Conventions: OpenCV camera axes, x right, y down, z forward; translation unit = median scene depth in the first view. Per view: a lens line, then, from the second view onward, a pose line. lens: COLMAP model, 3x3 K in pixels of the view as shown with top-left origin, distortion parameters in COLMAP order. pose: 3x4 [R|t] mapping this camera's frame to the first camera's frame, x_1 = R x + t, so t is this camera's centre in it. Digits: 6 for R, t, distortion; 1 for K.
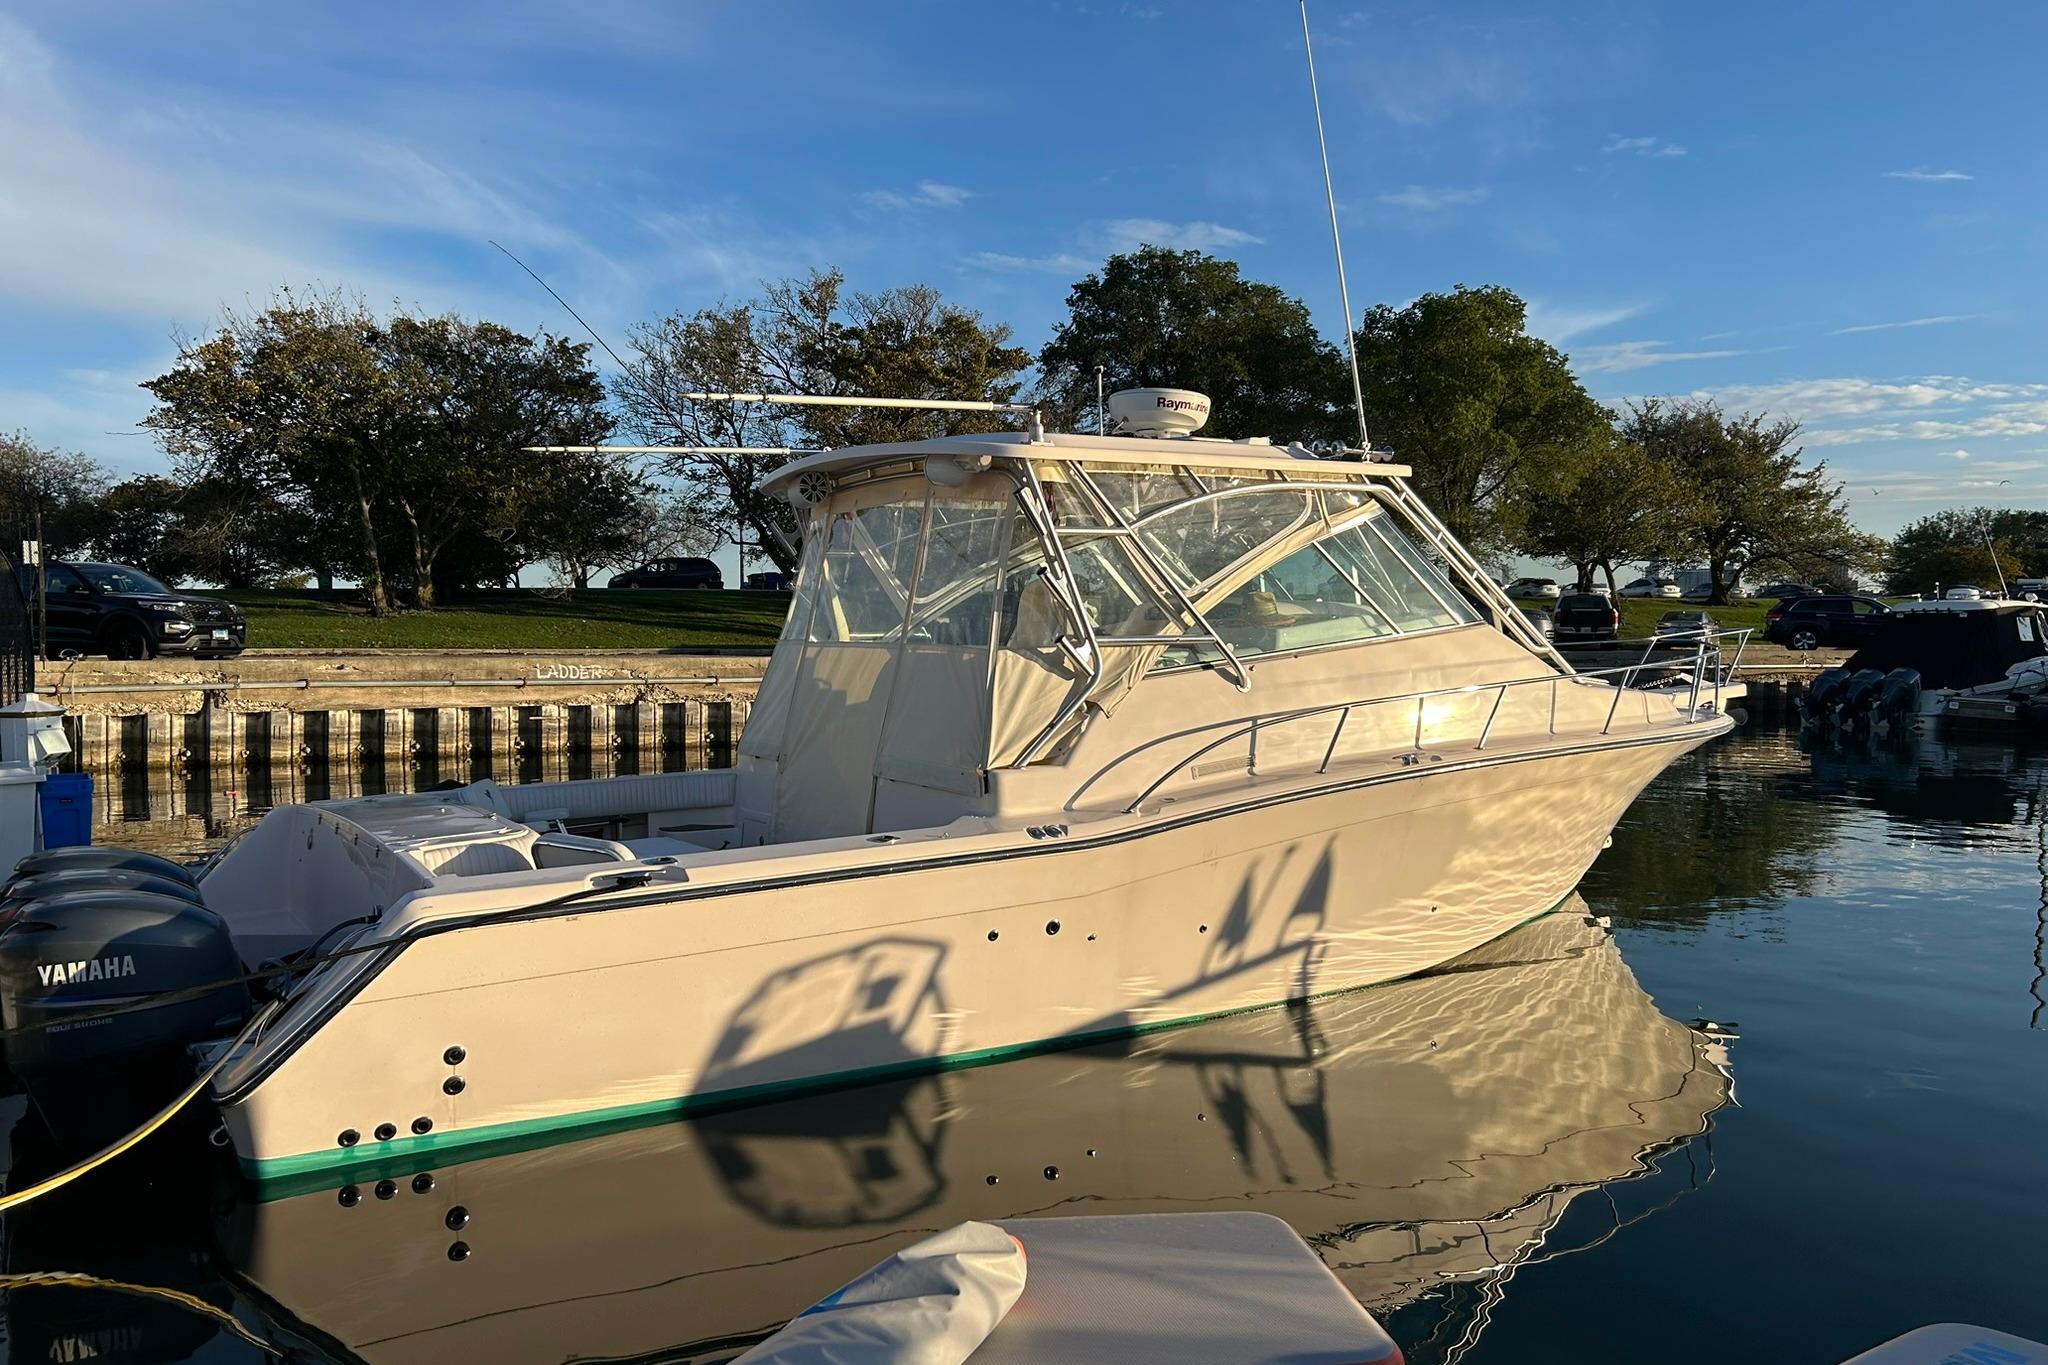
lens RADIAL K [[1535.8, 0, 1014.1], [0, 1535.8, 691.1], [0, 0, 1]] dist [0.046682, -0.029416]
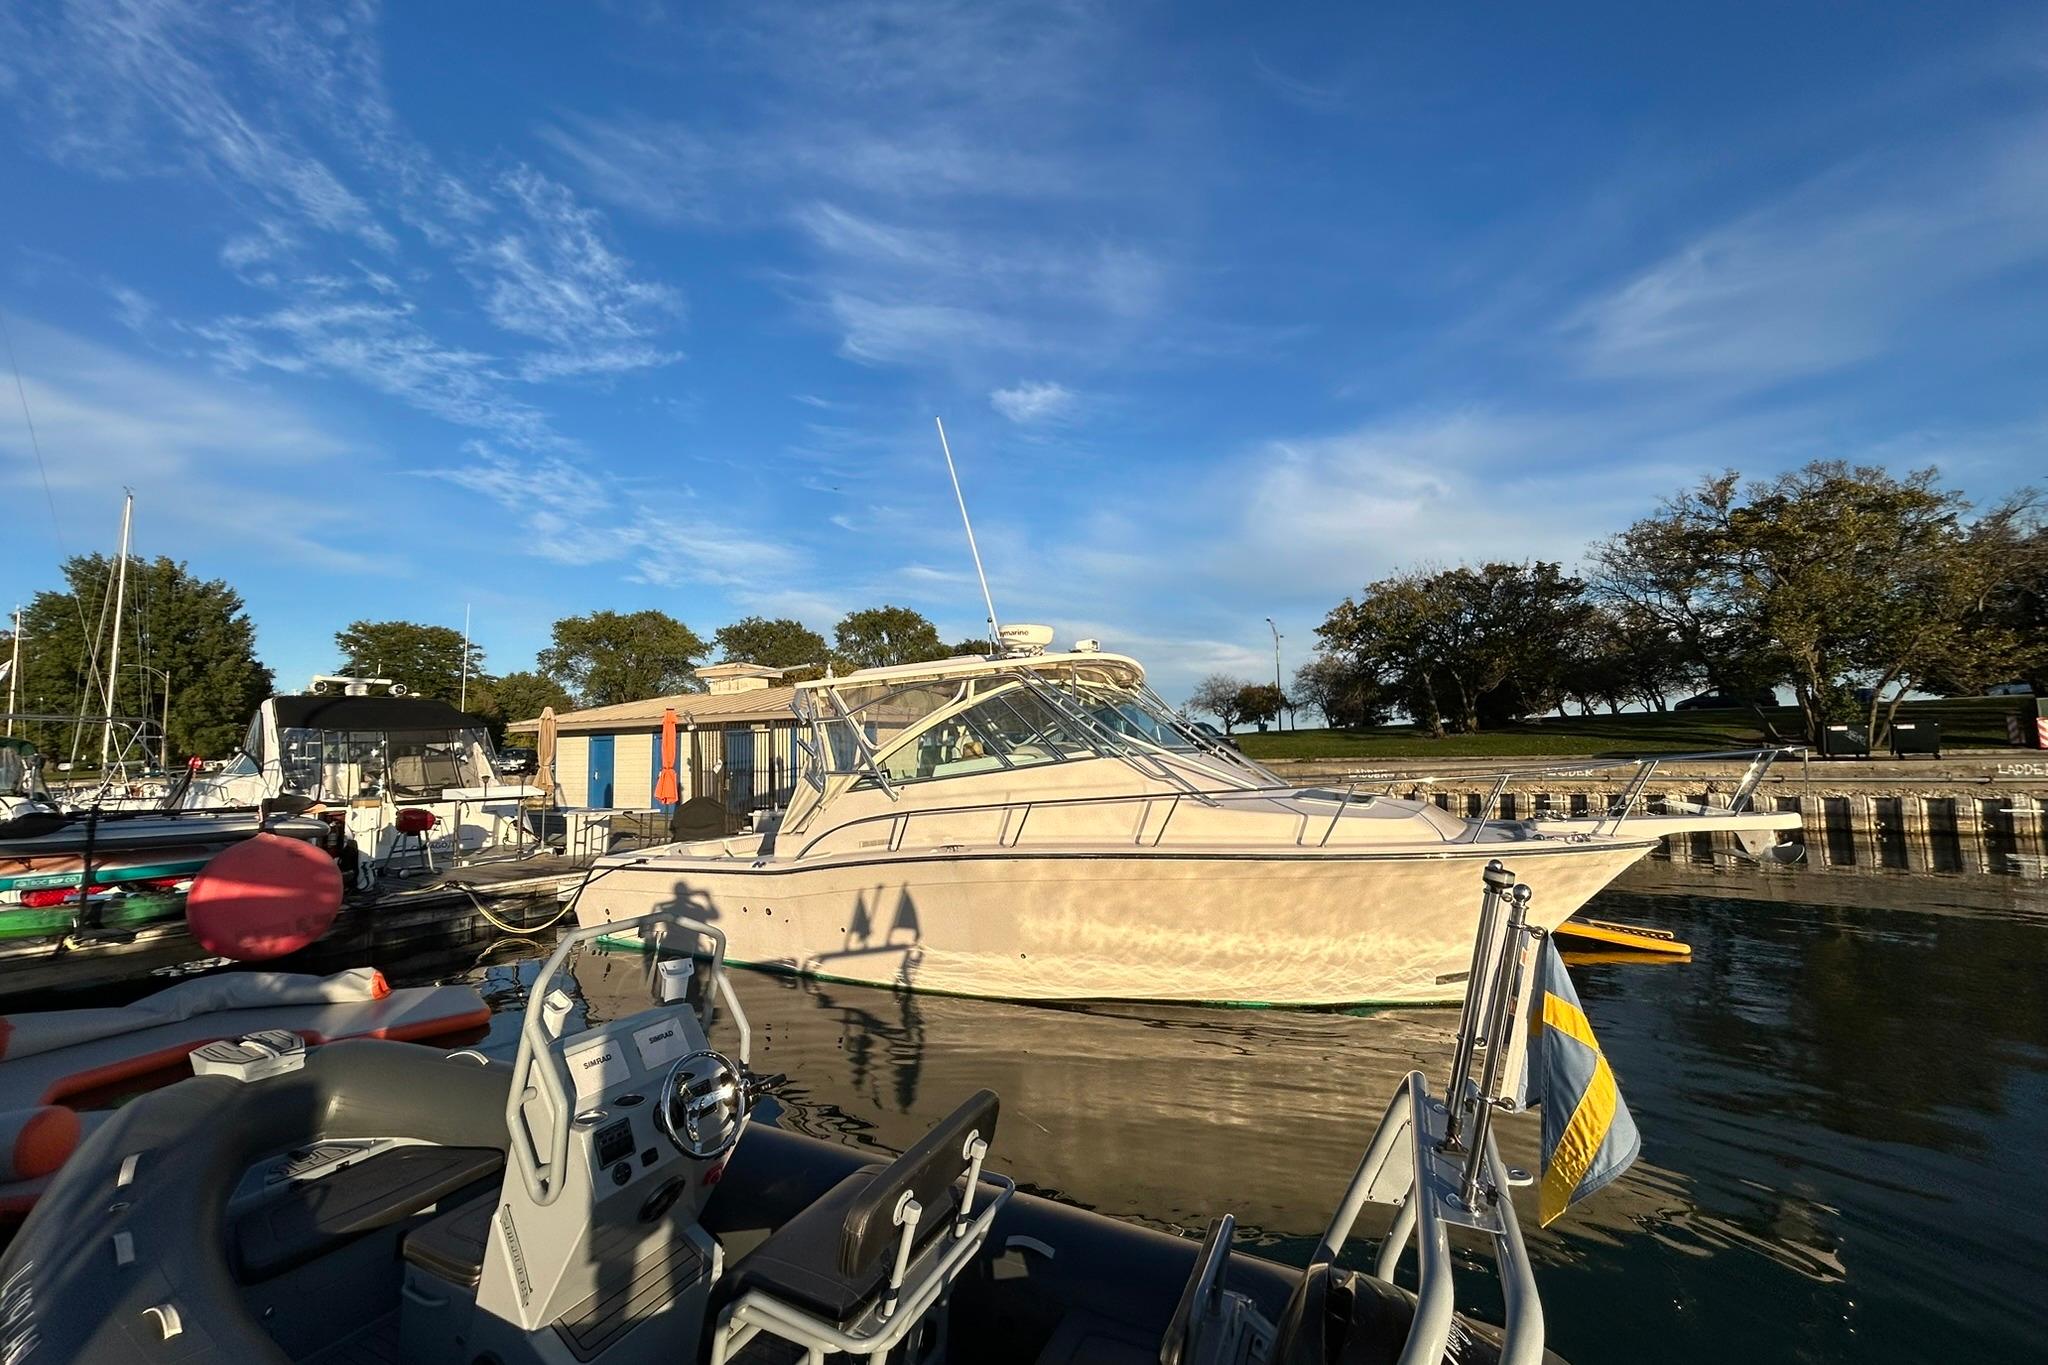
lens RADIAL K [[831.9, 0, 1031.1], [0, 831.9, 678.6], [0, 0, 1]] dist [-0.001371, 0.001115]
pose [[0.479324, -0.089178, -0.873096, 0.206004], [-0.011585, 0.994095, -0.107896, -0.007194], [0.877562, 0.061832, 0.475460, 0.125718]]
